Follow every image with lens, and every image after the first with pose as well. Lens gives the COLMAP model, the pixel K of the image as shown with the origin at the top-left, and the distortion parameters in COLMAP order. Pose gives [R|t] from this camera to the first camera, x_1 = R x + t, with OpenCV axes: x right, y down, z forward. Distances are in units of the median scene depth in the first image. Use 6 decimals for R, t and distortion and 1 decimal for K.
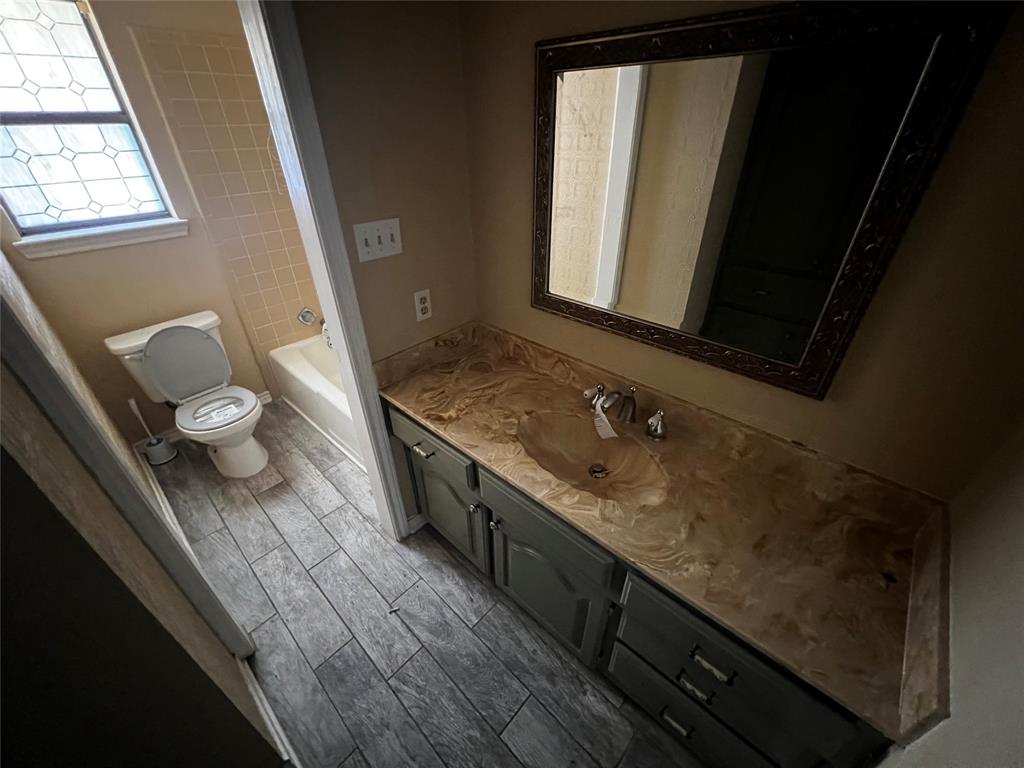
lens RADIAL K [[407.6, 0, 509.8], [0, 407.6, 384.3], [0, 0, 1]] dist [-0.007087, 0.001059]
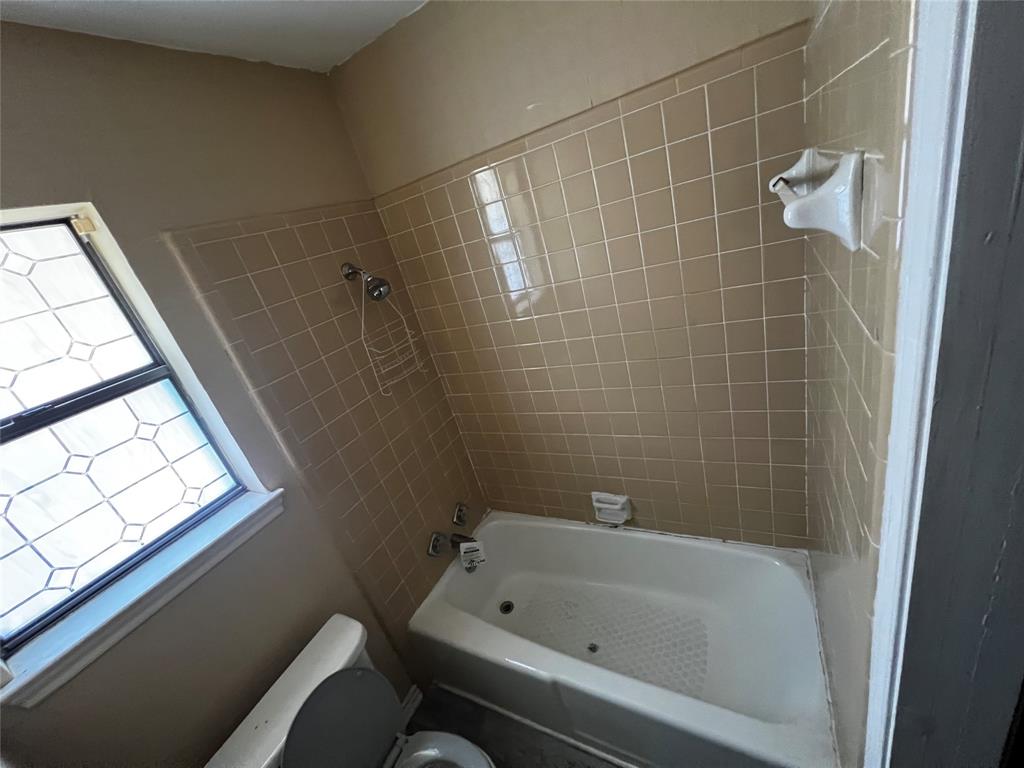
lens RADIAL K [[408.7, 0, 508.0], [0, 408.7, 385.2], [0, 0, 1]] dist [-0.007344, 0.001421]
pose [[0.934109, -0.332469, 0.130018, -0.504498], [0.352796, 0.915389, -0.193903, -0.307796], [-0.054551, 0.226996, 0.972367, 0.352141]]
